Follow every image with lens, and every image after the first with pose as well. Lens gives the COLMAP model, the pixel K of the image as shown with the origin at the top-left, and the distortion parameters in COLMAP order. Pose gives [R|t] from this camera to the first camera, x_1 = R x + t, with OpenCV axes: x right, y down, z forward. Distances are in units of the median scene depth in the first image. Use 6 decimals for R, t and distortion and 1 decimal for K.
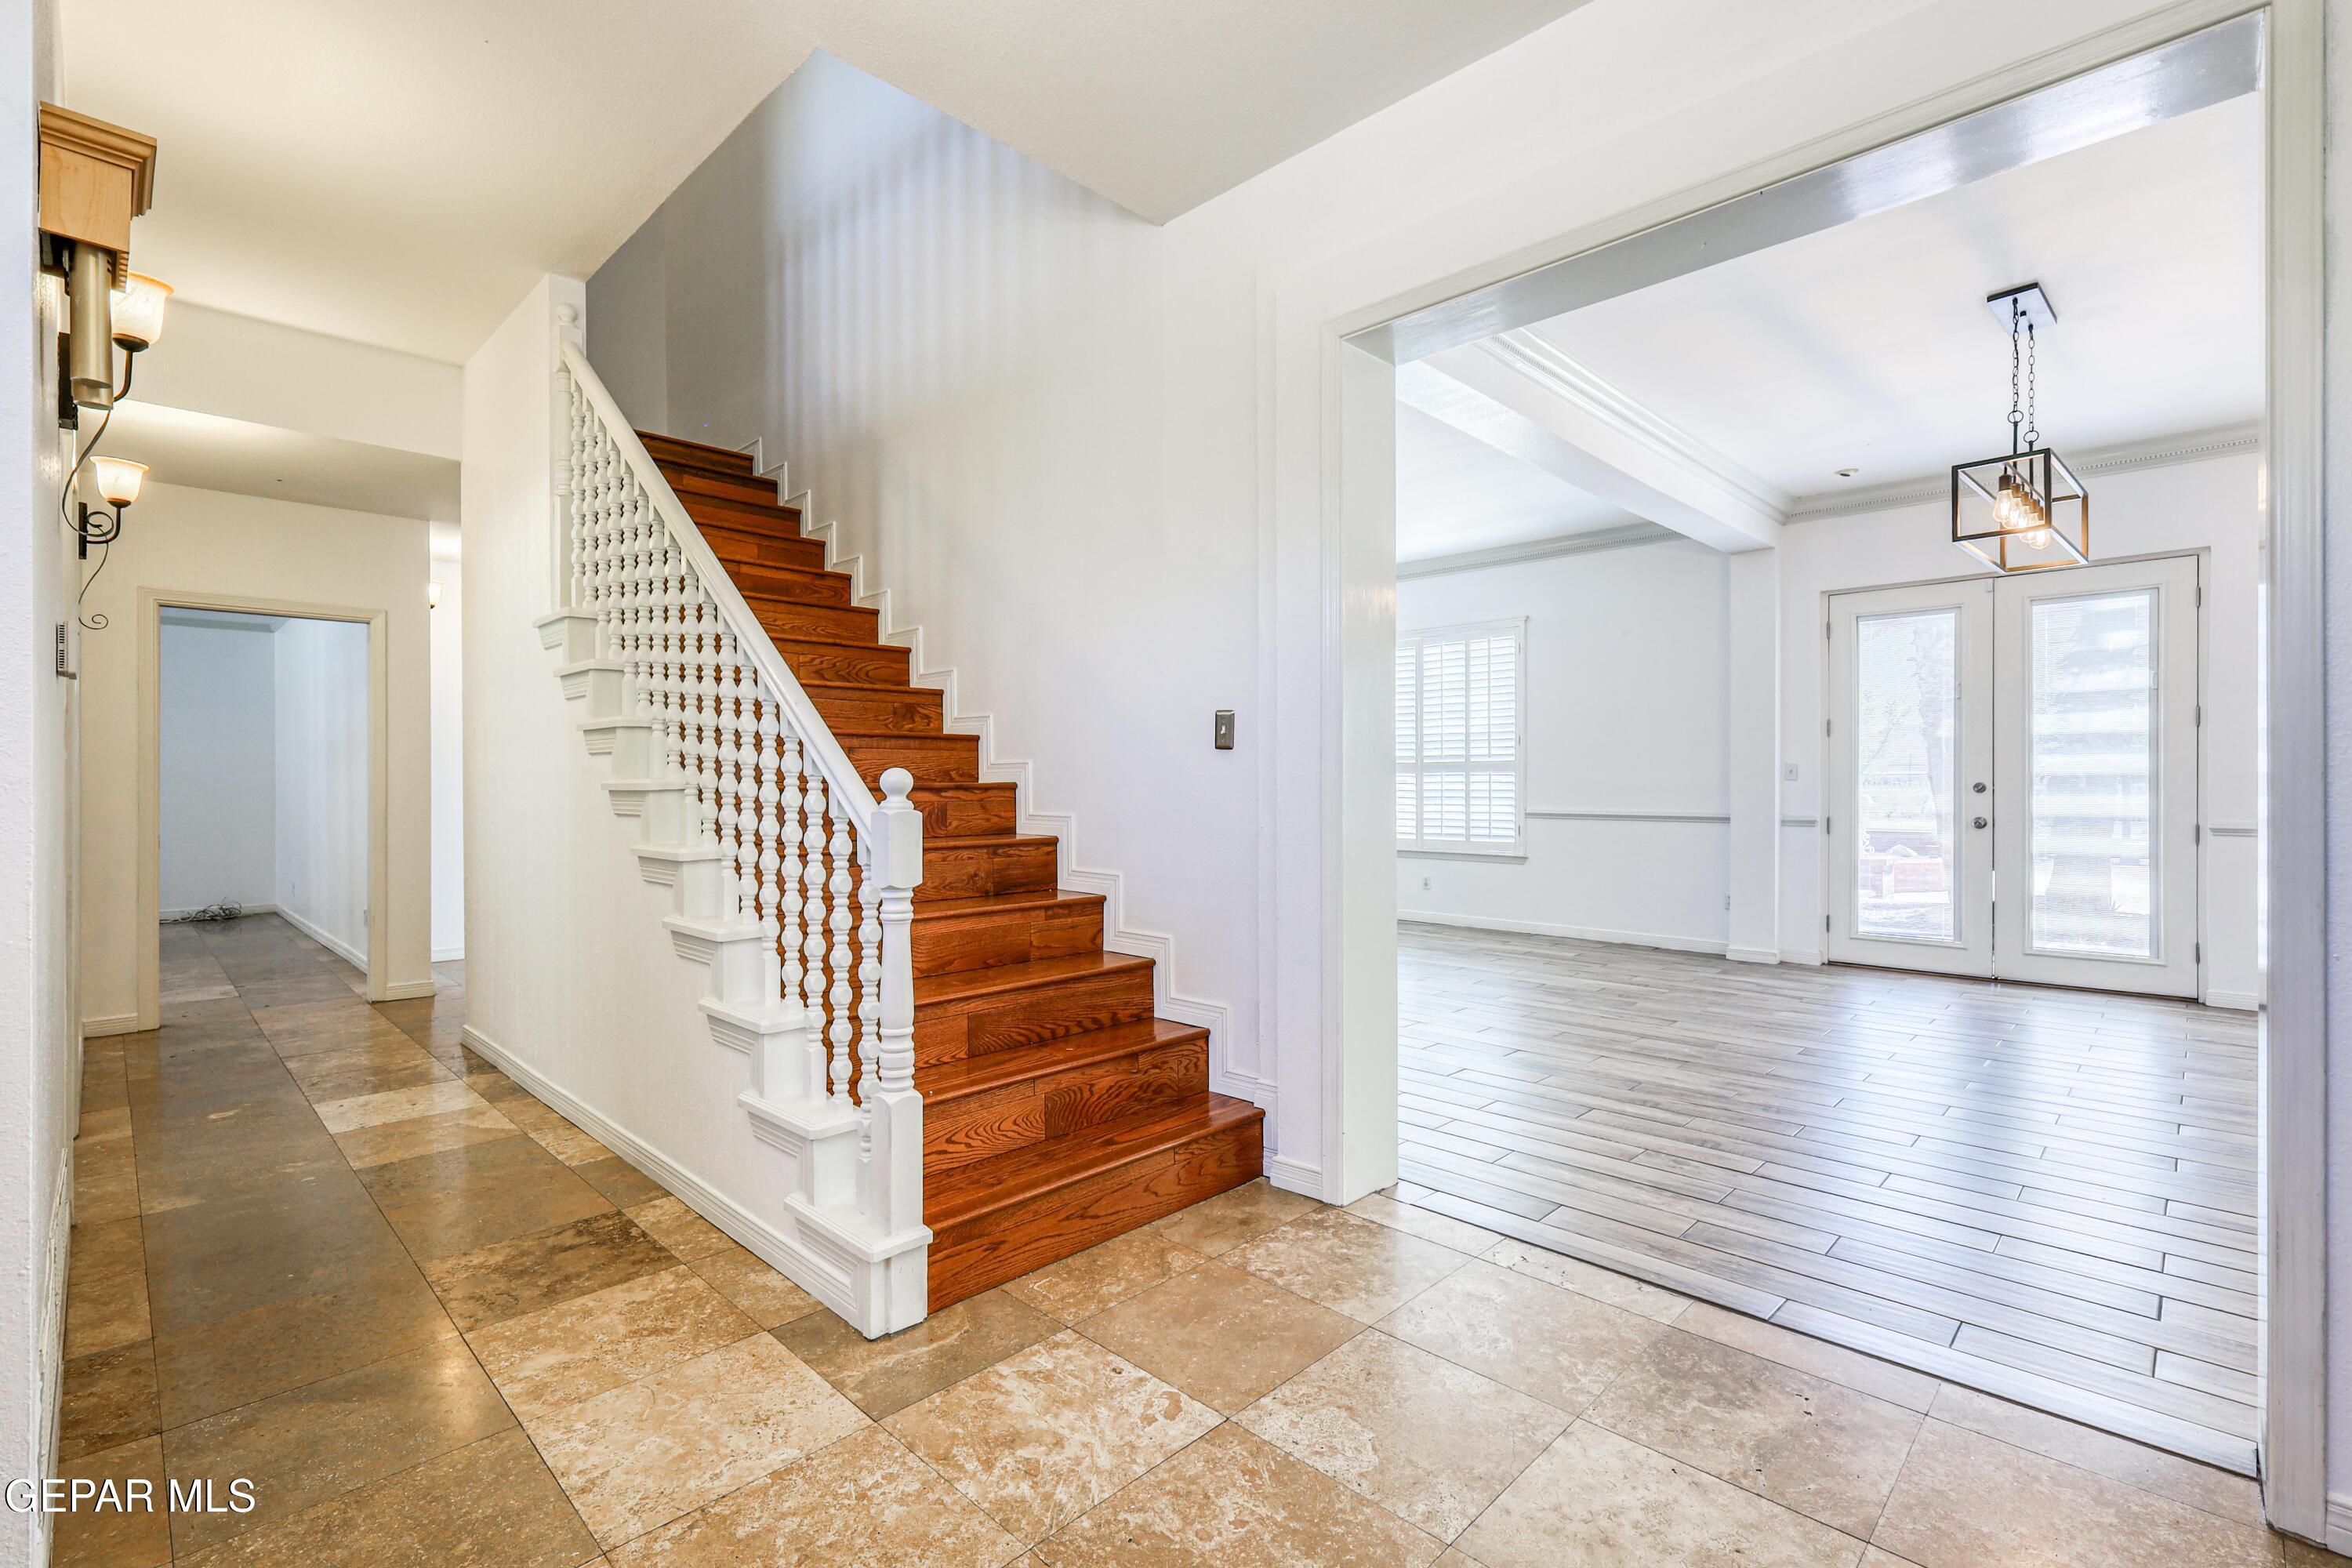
lens RADIAL K [[1044.0, 0, 1188.9], [0, 1044.0, 785.5], [0, 0, 1]] dist [0.001374, -0.000042]
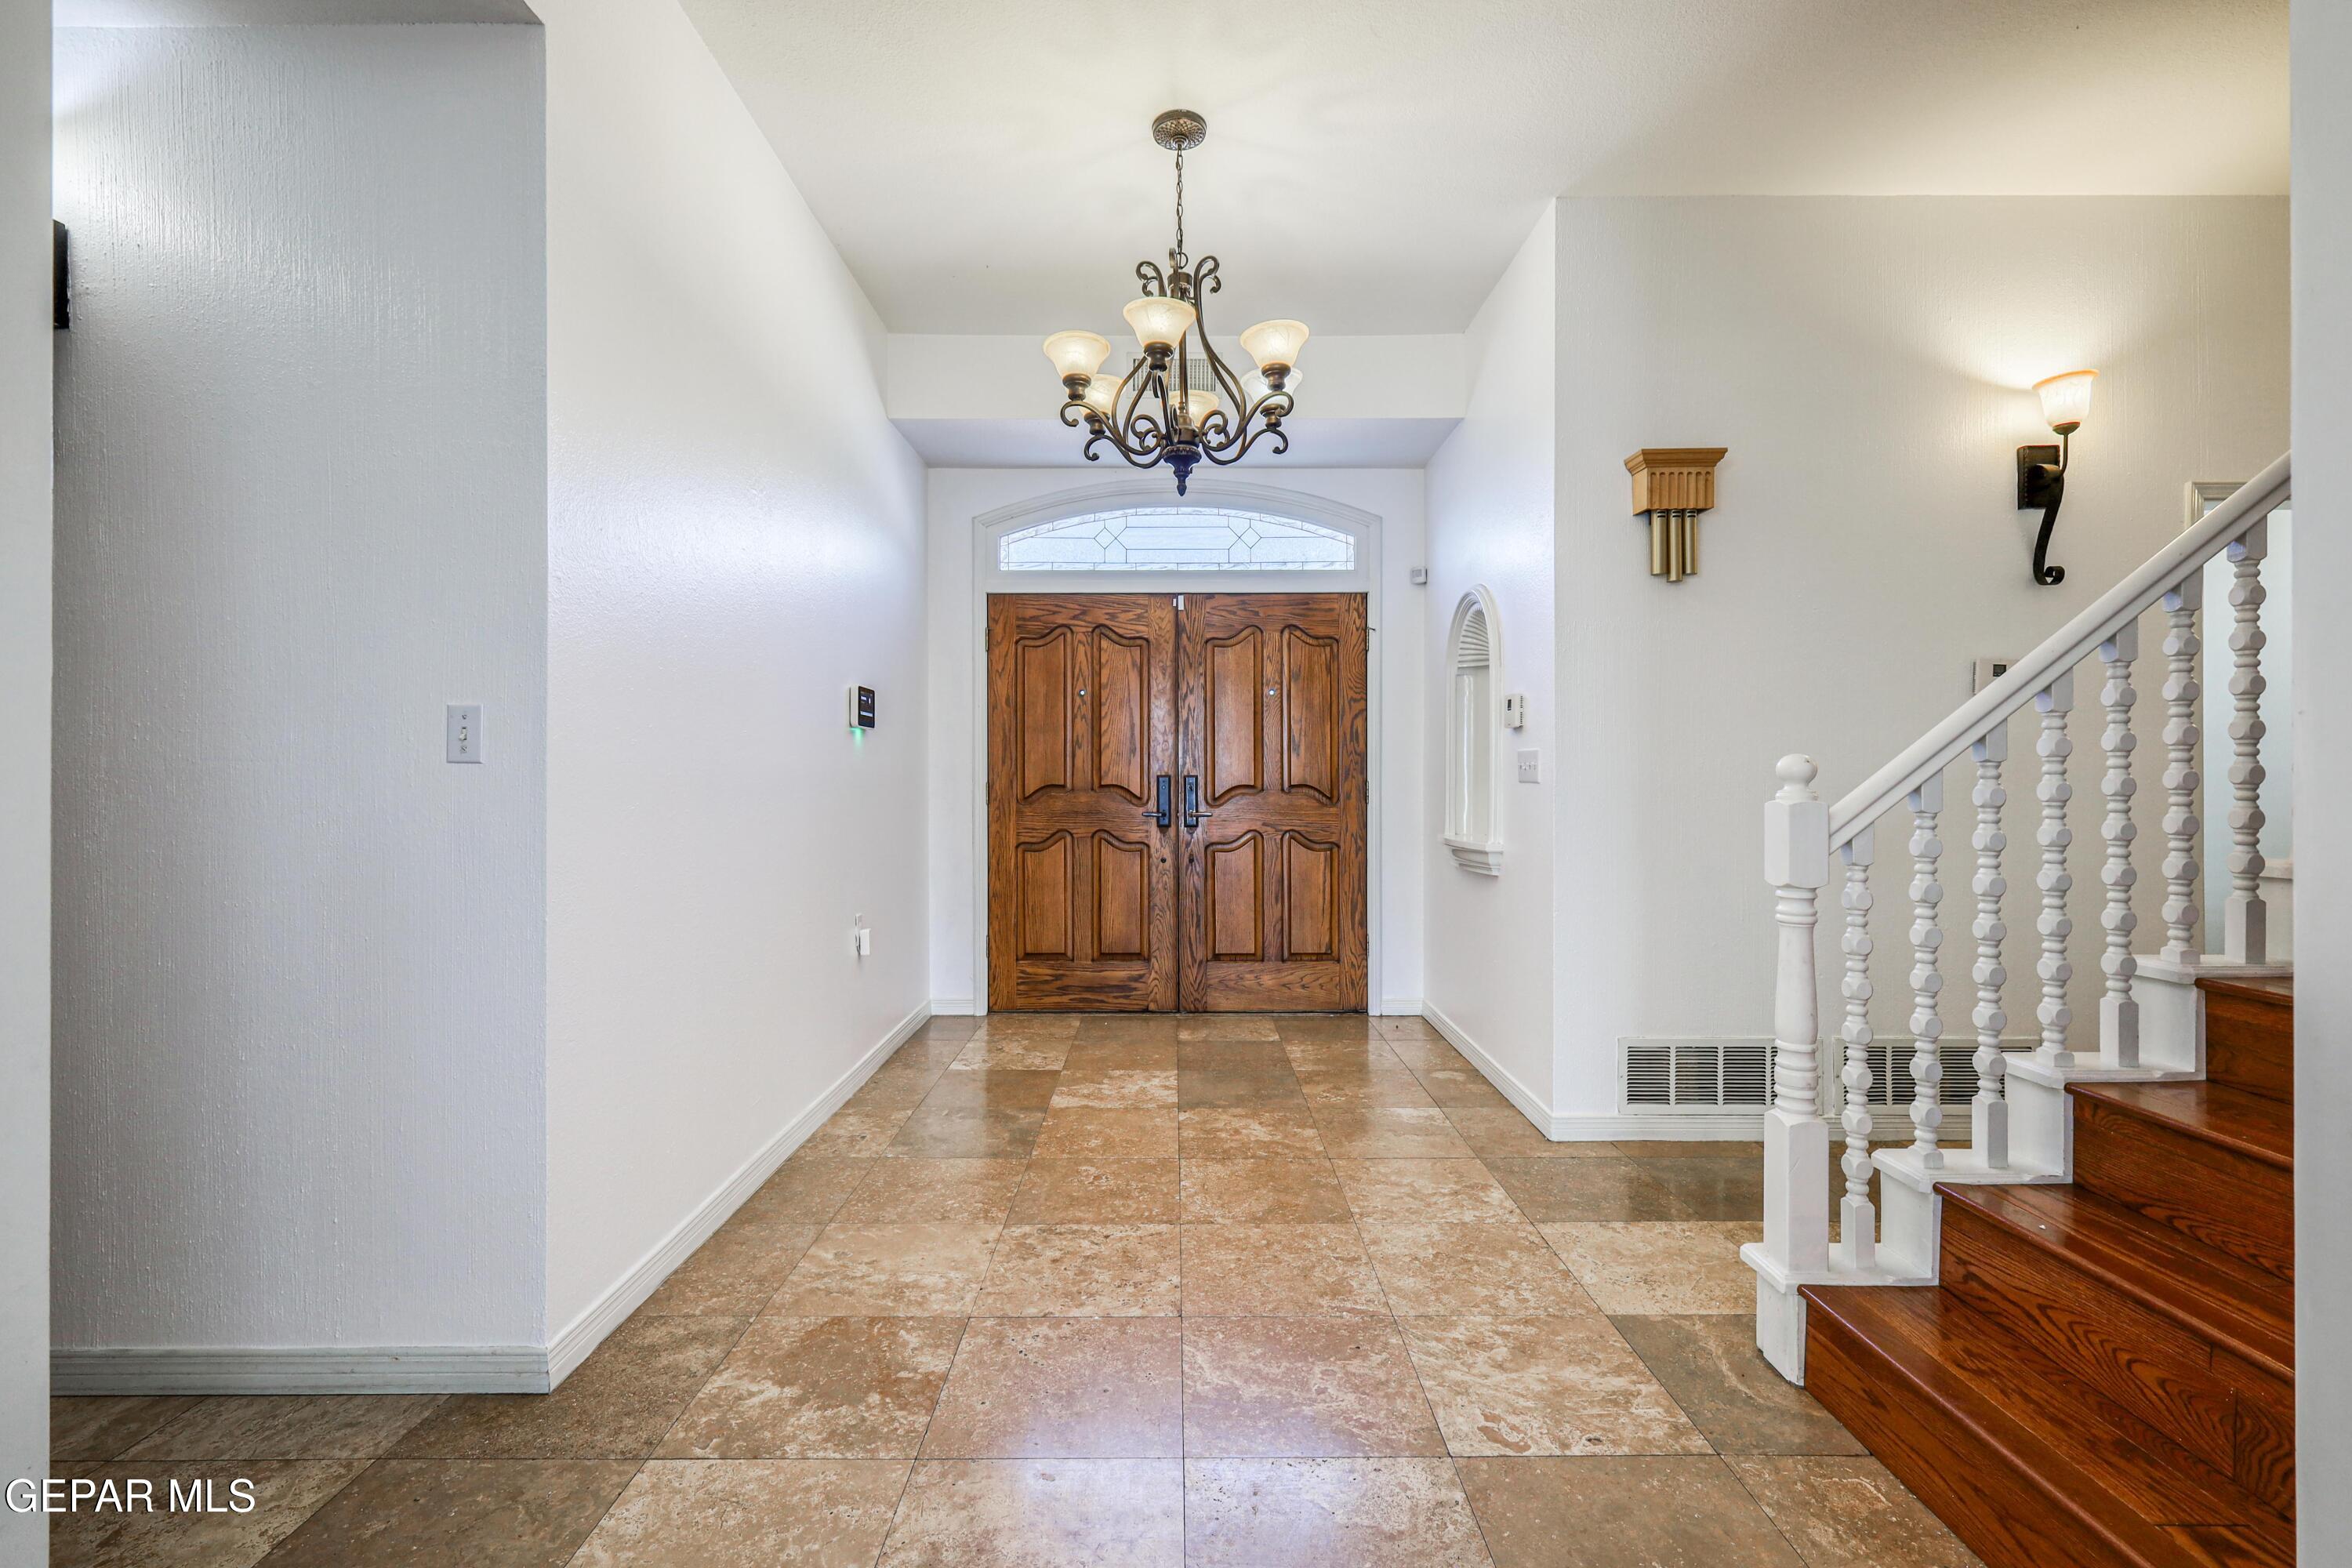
lens RADIAL K [[1030.3, 0, 1170.4], [0, 1030.3, 777.5], [0, 0, 1]] dist [0.002856, -0.000186]
pose [[-0.720628, 0.004735, -0.693306, 0.640326], [0.000797, 0.999982, 0.006001, -0.001910], [0.693321, 0.003772, -0.720619, 1.119708]]
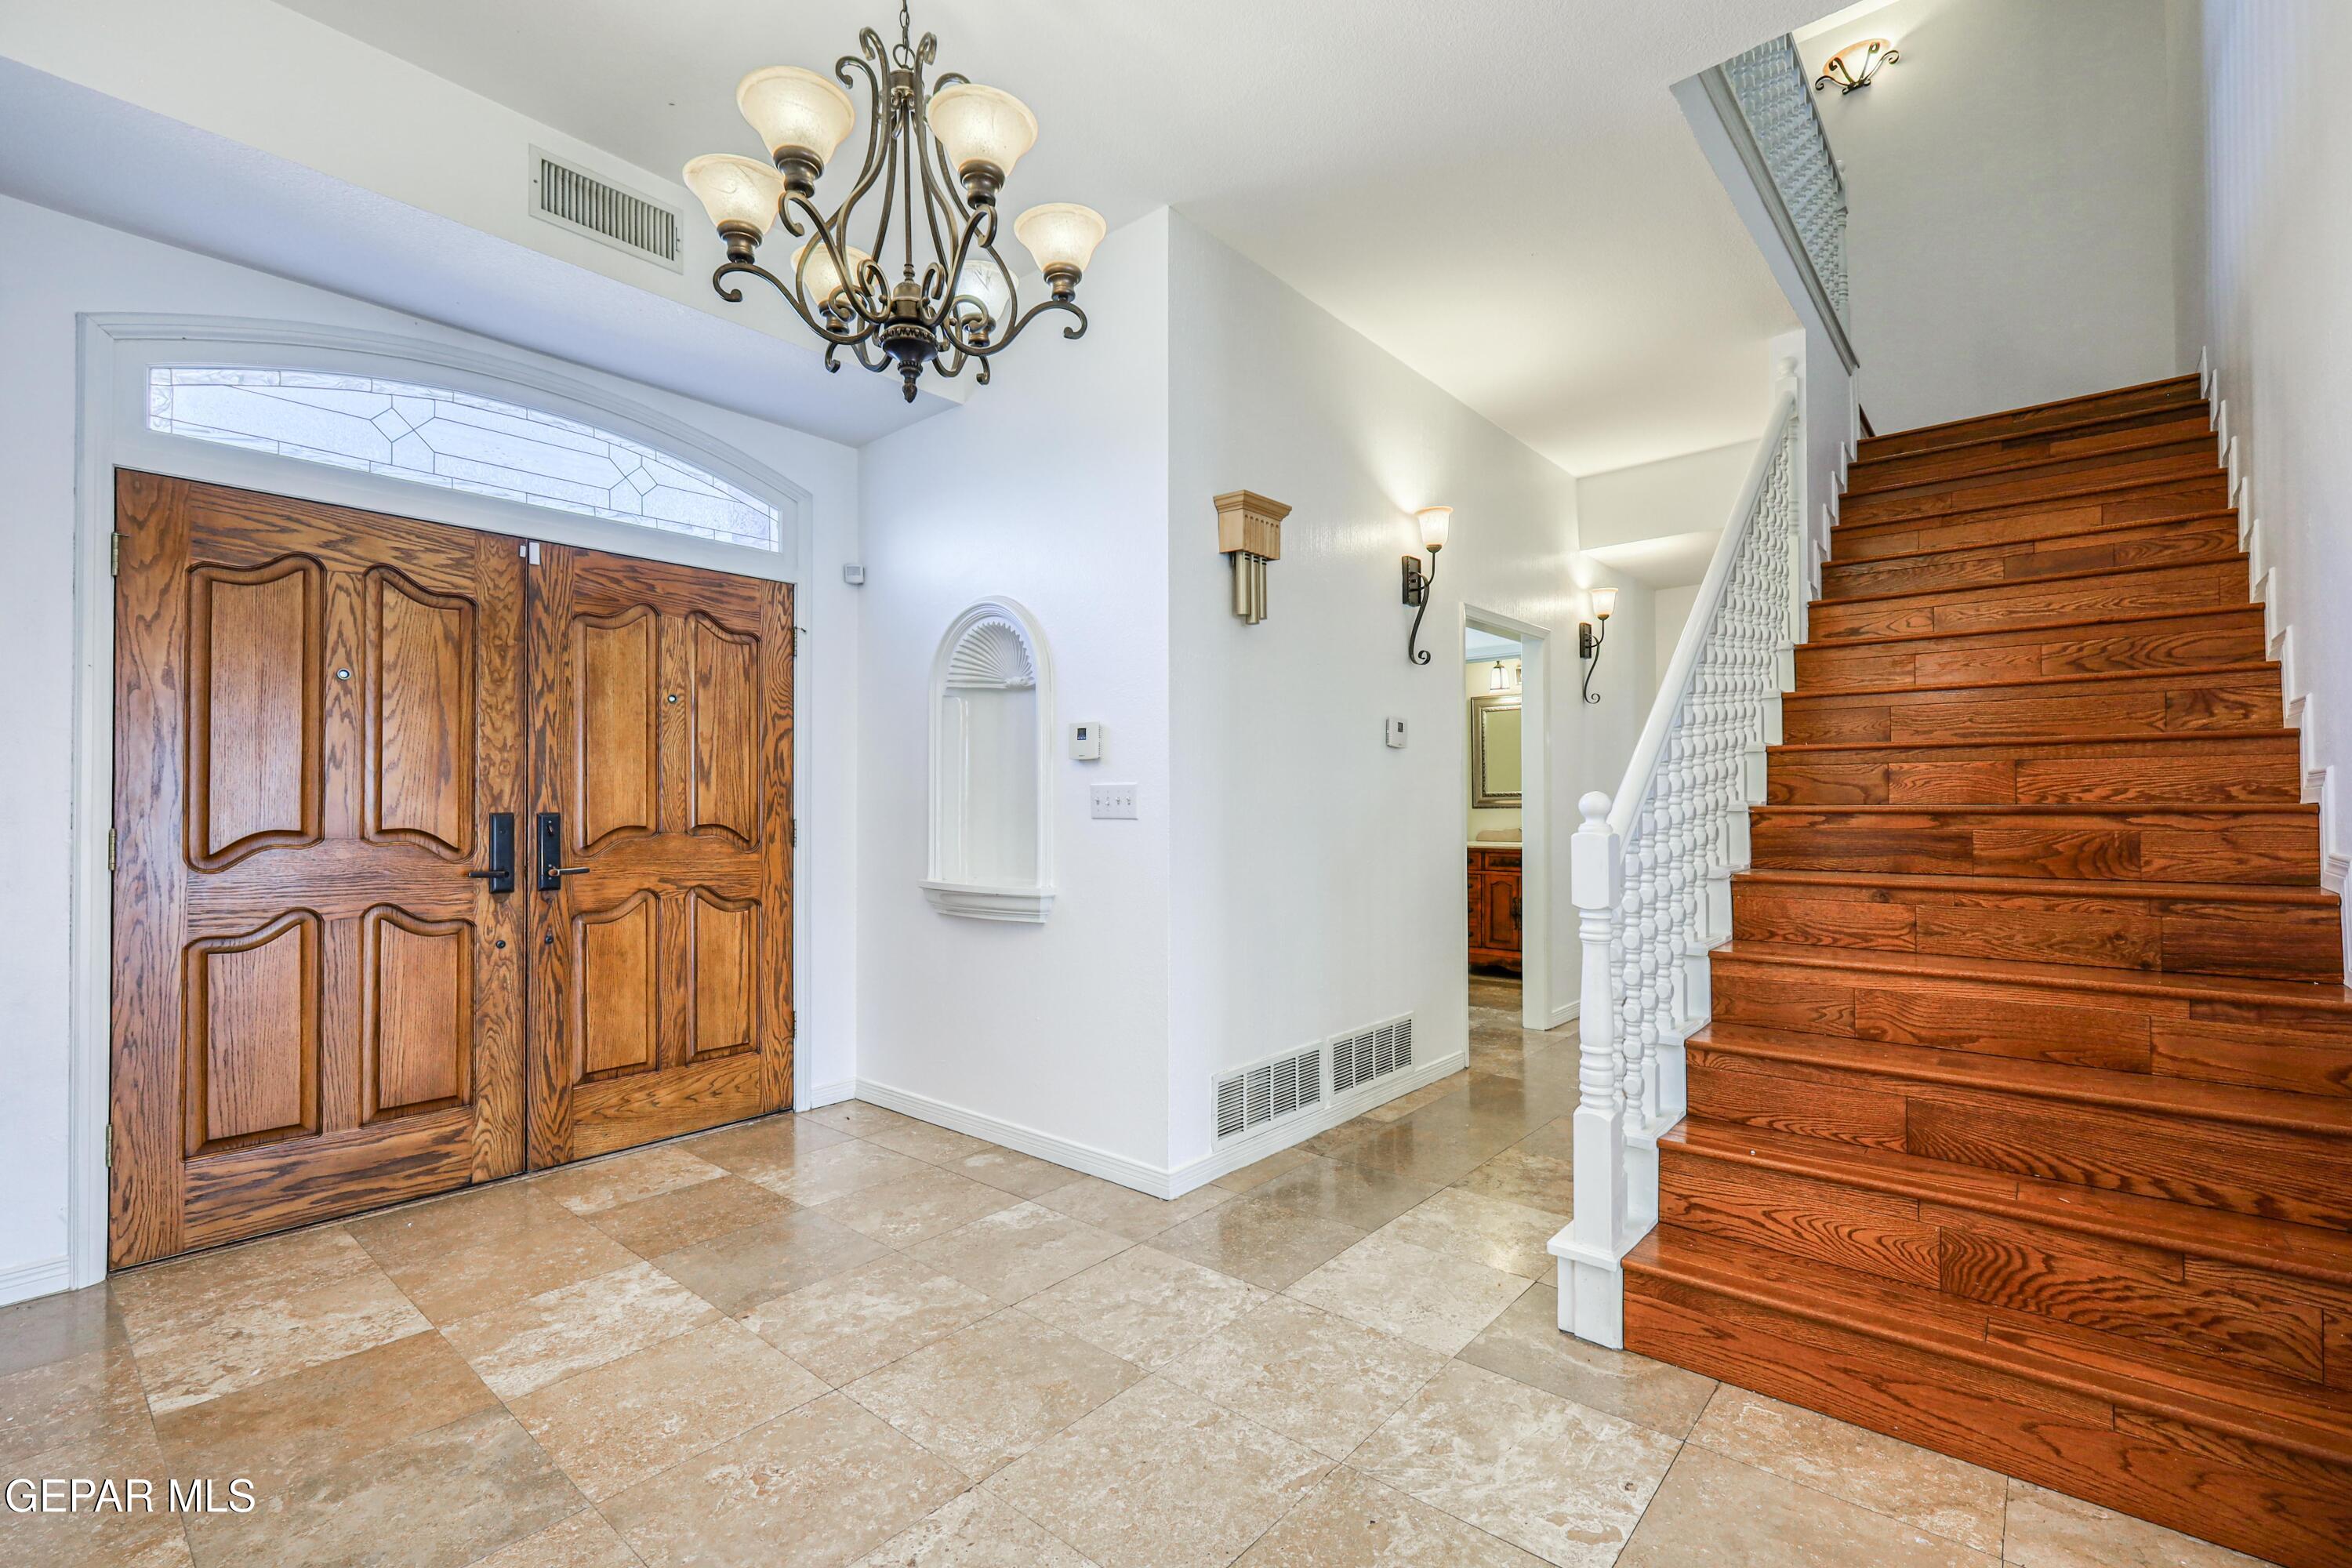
lens RADIAL K [[1038.3, 0, 1181.7], [0, 1038.3, 794.9], [0, 0, 1]] dist [0.002659, -0.000192]
pose [[0.065551, -0.008986, -0.997809, 0.628540], [0.001055, 0.999960, -0.008936, -0.004648], [0.997849, -0.000467, 0.065558, 0.466731]]
